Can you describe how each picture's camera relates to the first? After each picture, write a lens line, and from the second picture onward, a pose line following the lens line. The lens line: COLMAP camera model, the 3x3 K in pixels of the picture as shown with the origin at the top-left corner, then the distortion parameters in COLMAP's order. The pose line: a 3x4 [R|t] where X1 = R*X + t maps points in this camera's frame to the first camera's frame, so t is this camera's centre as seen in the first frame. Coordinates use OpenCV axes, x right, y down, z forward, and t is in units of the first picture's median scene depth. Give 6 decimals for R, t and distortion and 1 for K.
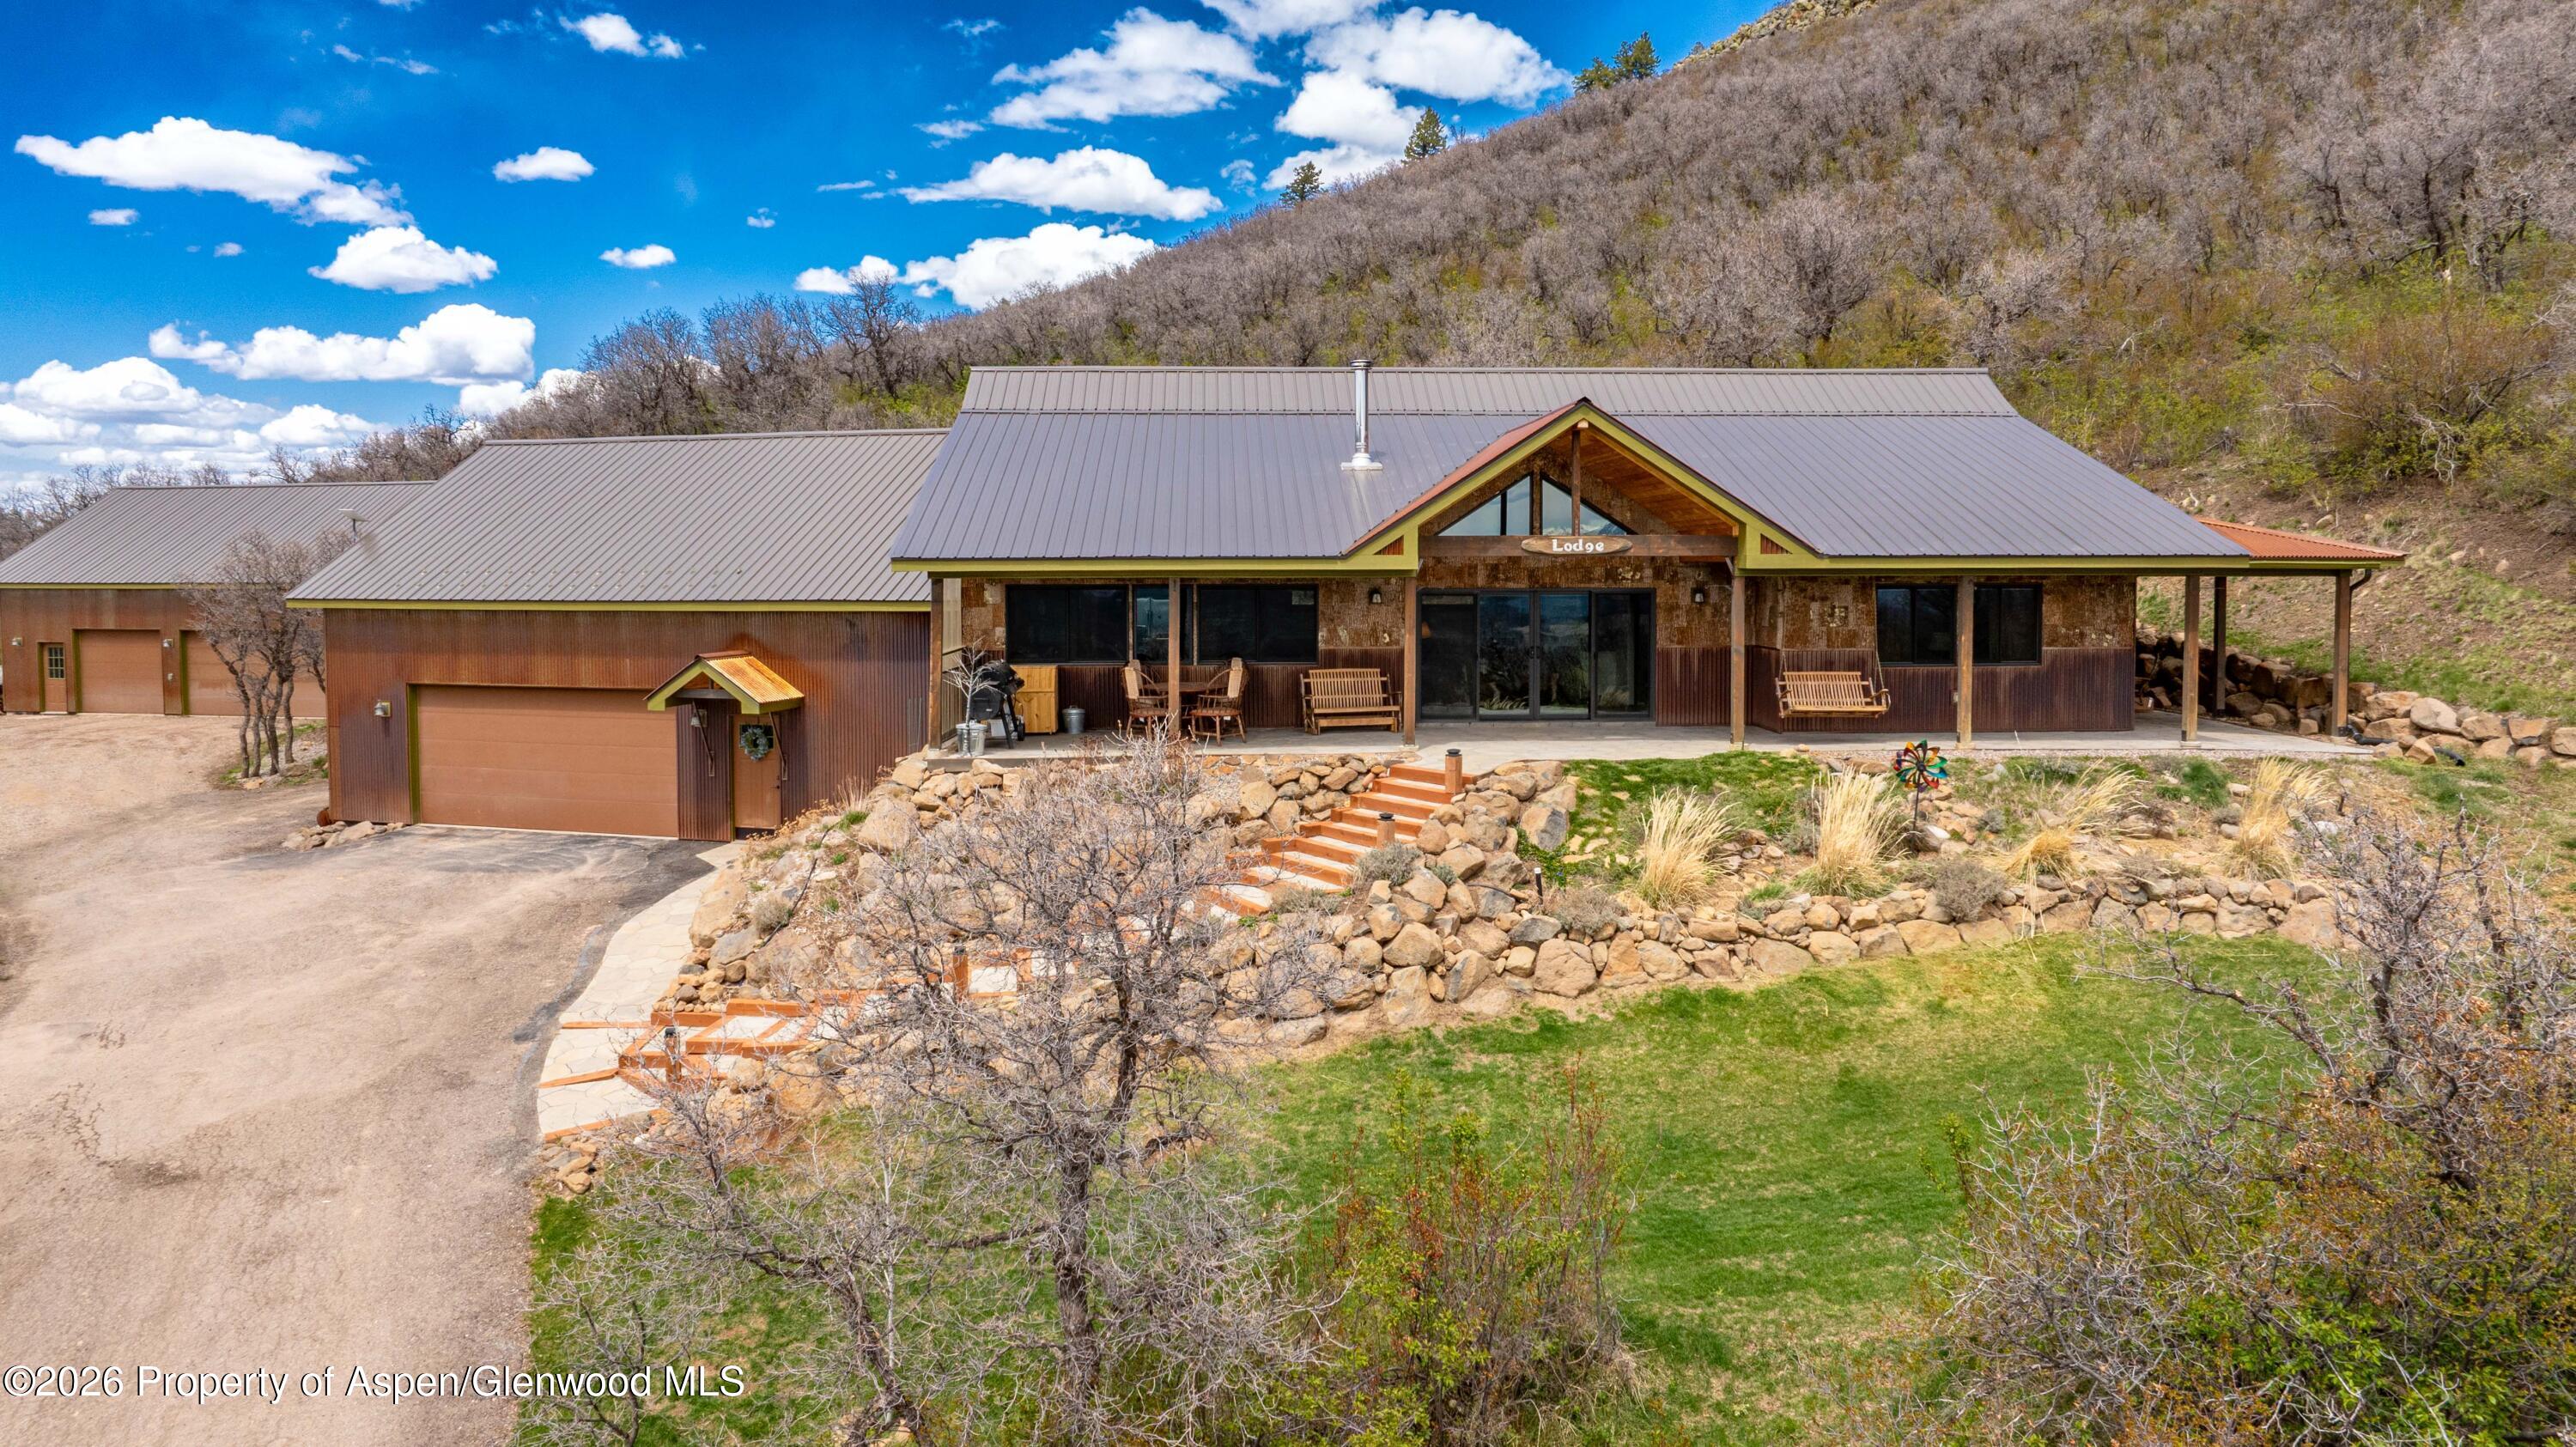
lens RADIAL K [[1848.4, 0, 1288.0], [0, 1848.4, 723.5], [0, 0, 1]] dist [-0.011464, -0.002829]
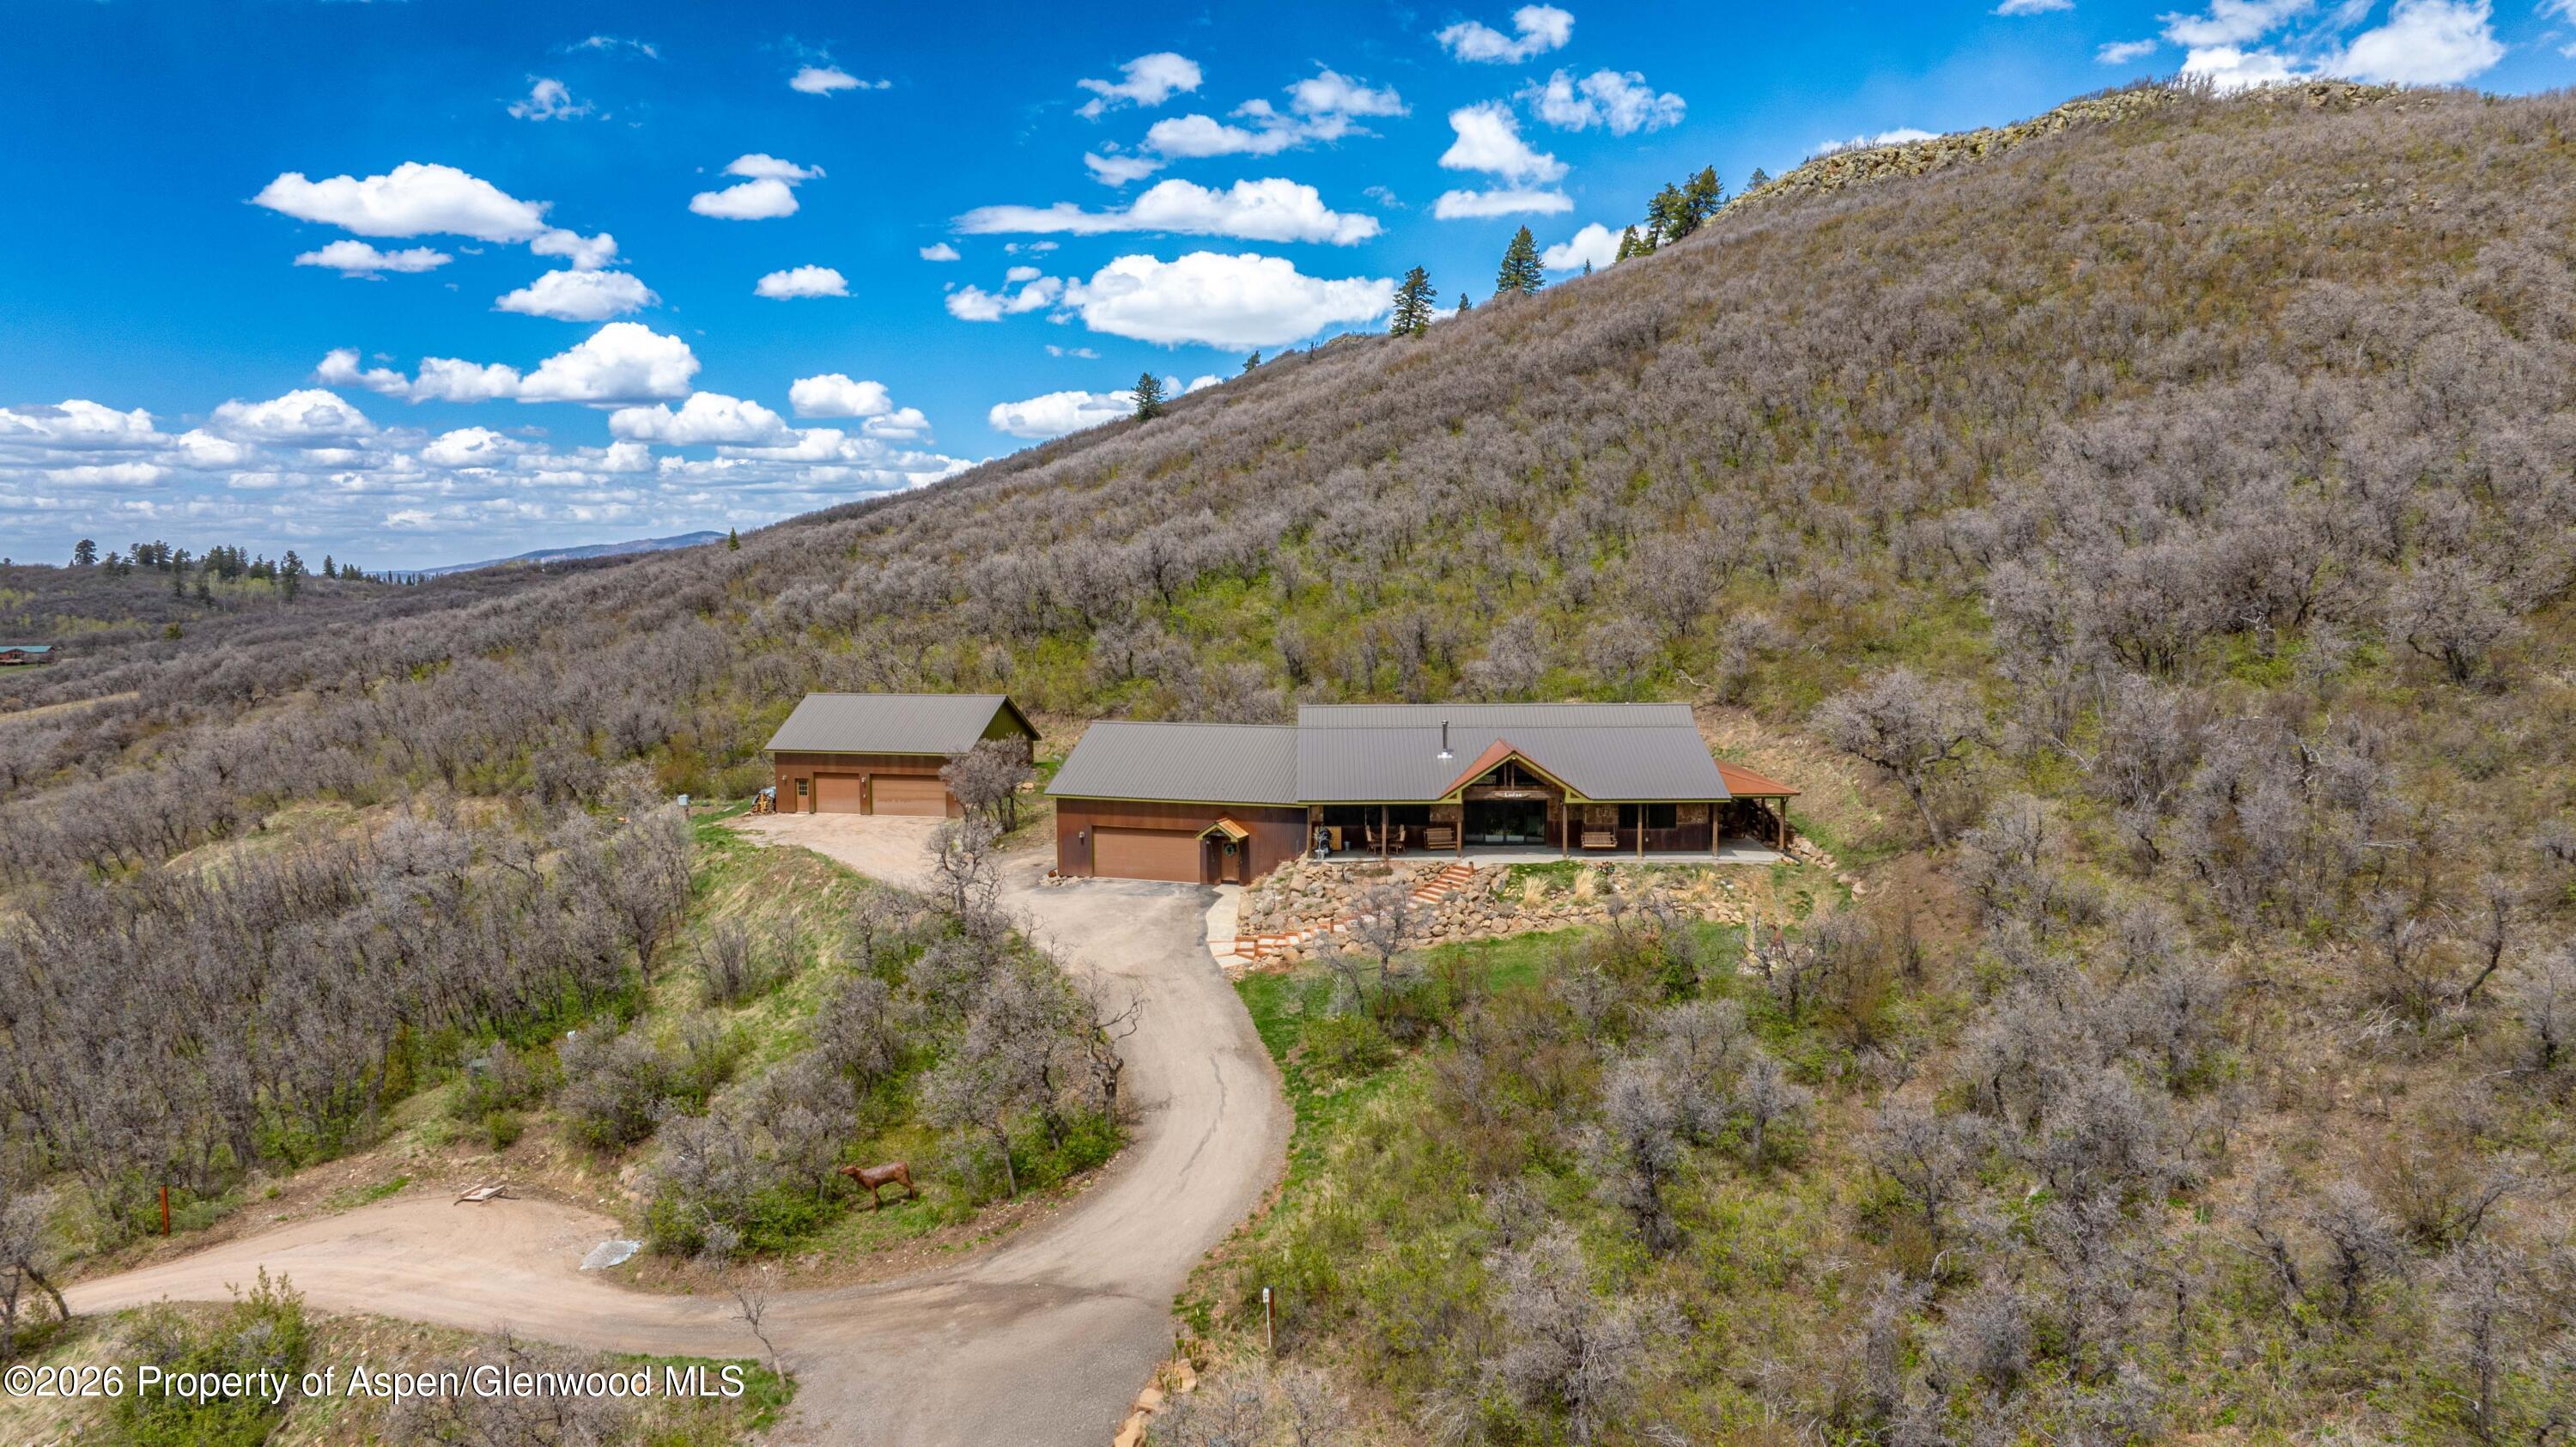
lens RADIAL K [[1848.4, 0, 1288.0], [0, 1848.4, 723.5], [0, 0, 1]] dist [-0.011464, -0.002829]
pose [[0.998154, -0.000176, -0.060739, -0.033139], [-0.000188, 0.999982, -0.005983, -0.191622], [0.060739, 0.005983, 0.998136, -2.096486]]
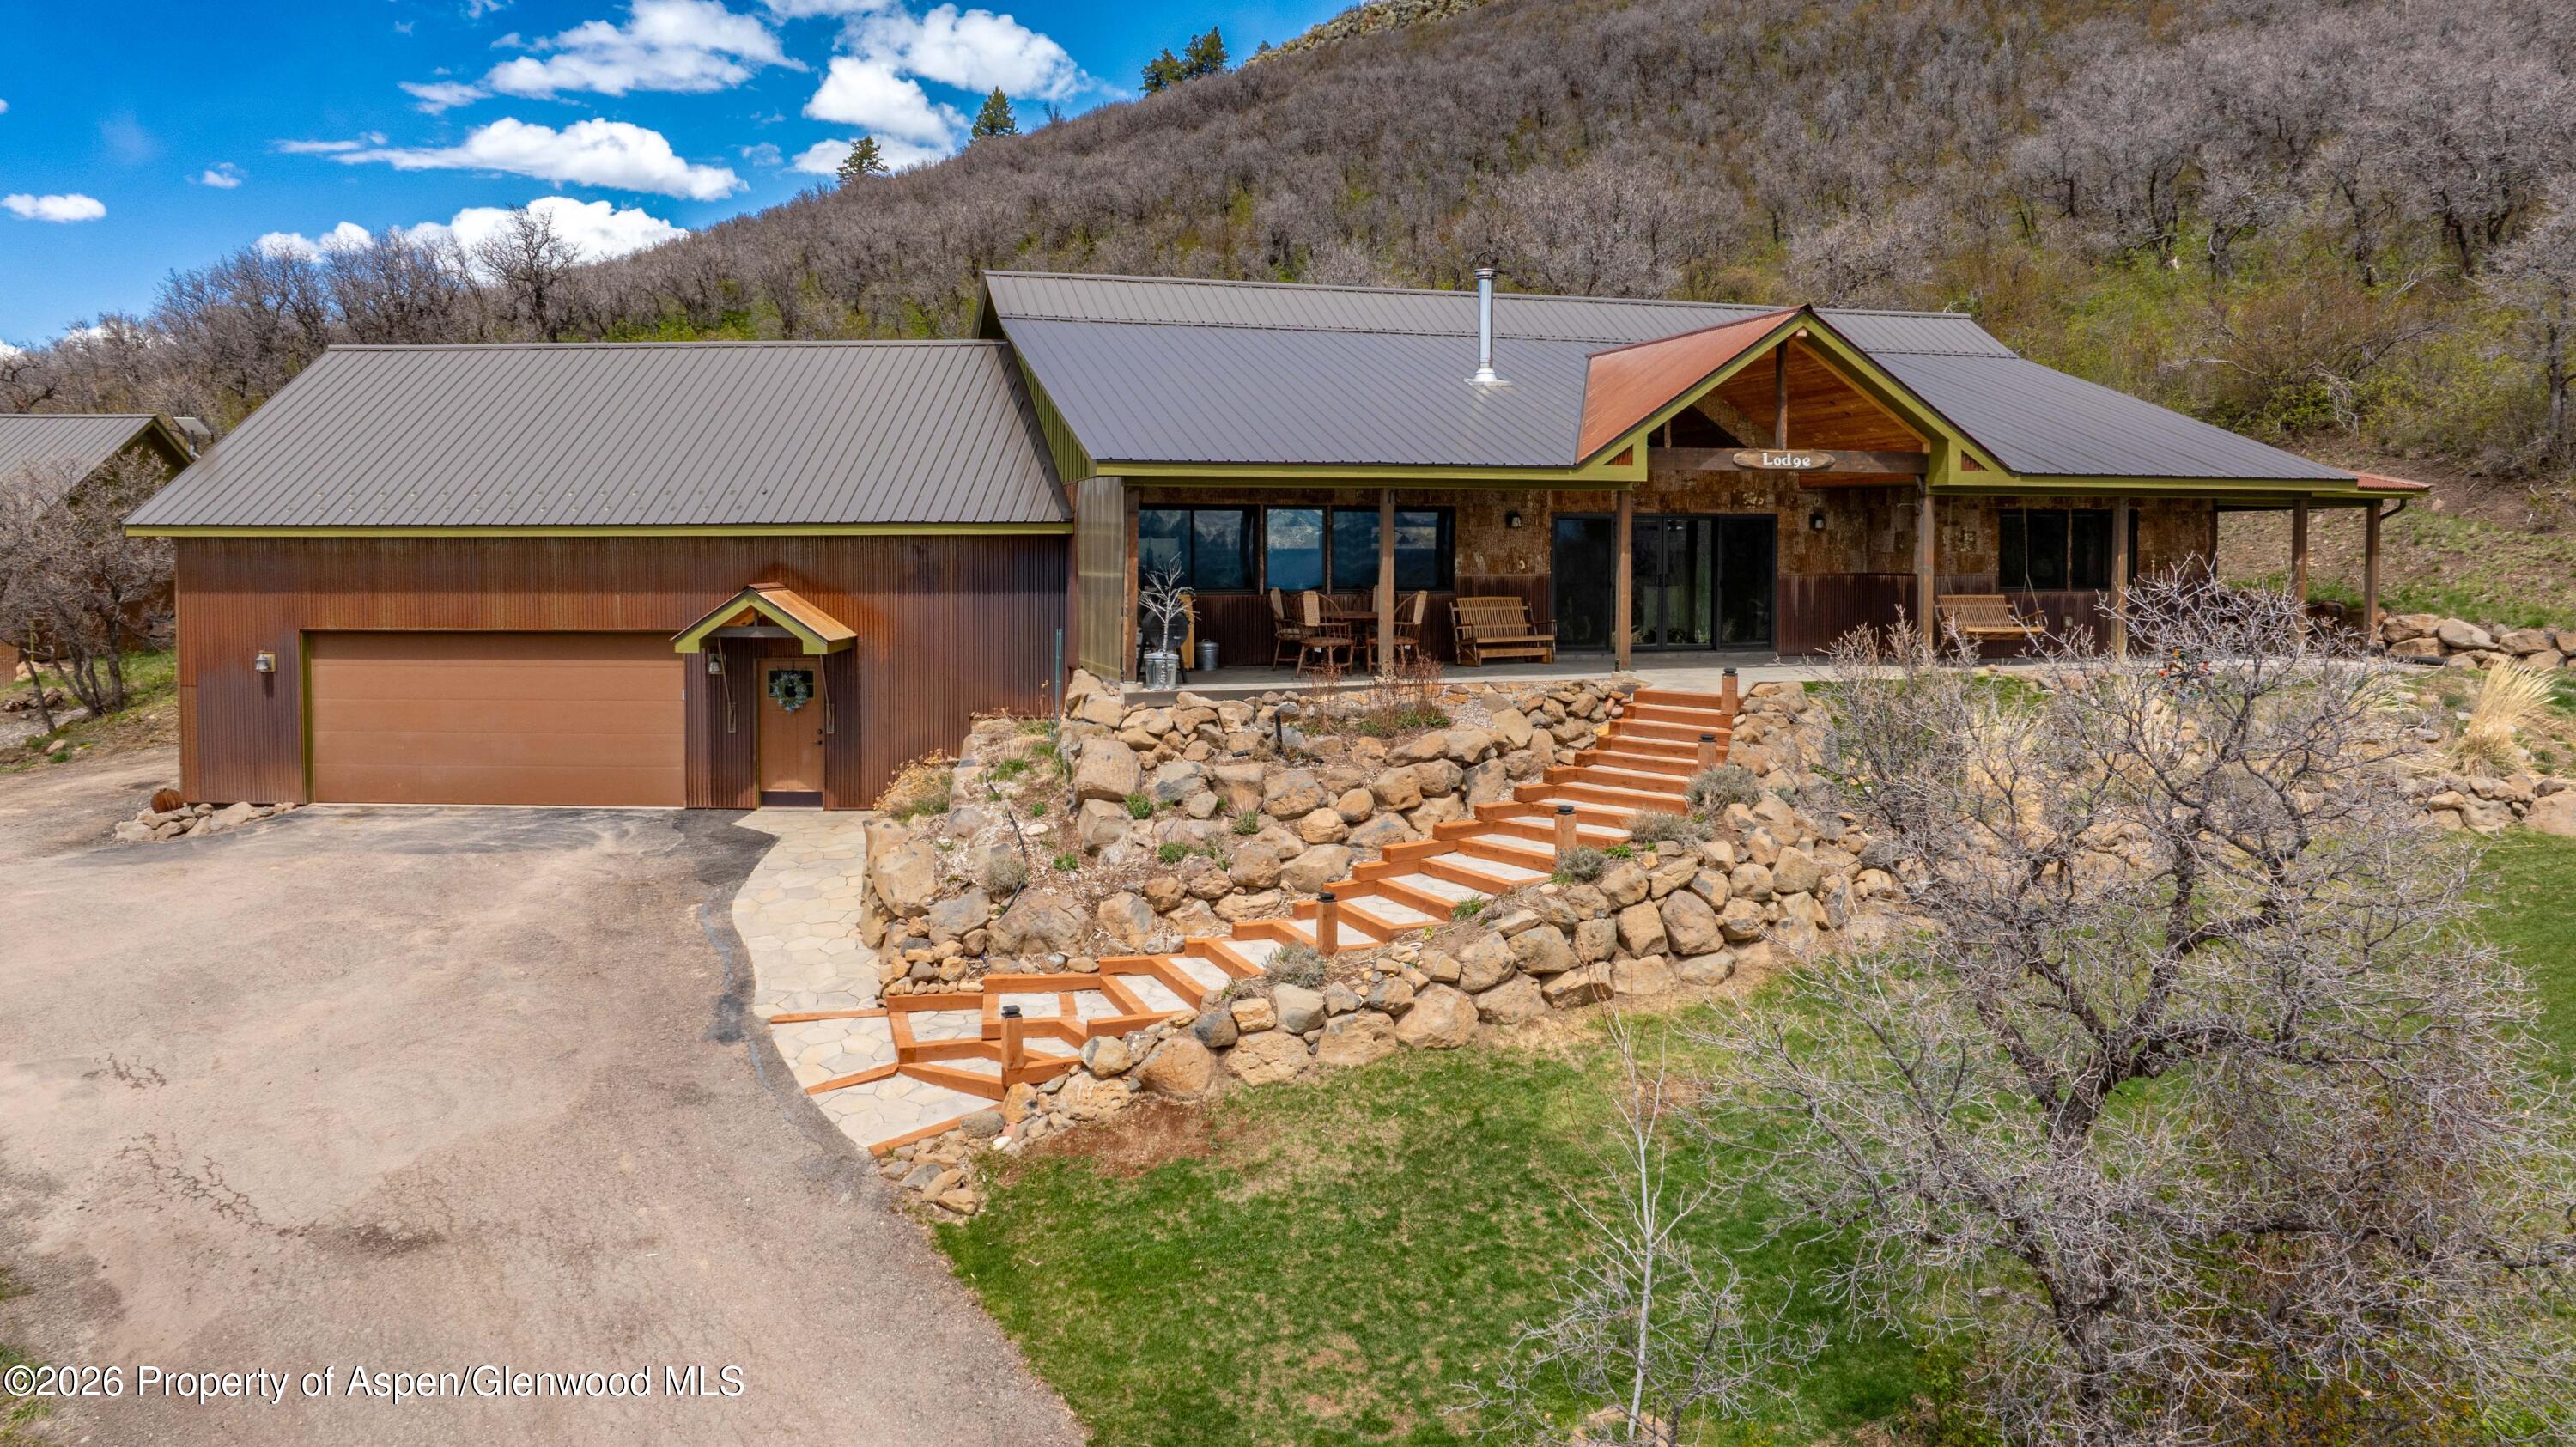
lens RADIAL K [[1838.9, 0, 1288.0], [0, 1838.9, 681.0], [0, 0, 1]] dist [-0.012431, 0.001318]
pose [[0.967691, -0.014804, 0.251703, -0.322974], [0.019891, 0.999646, -0.017682, 0.029145], [-0.251352, 0.022117, 0.967643, 0.137262]]
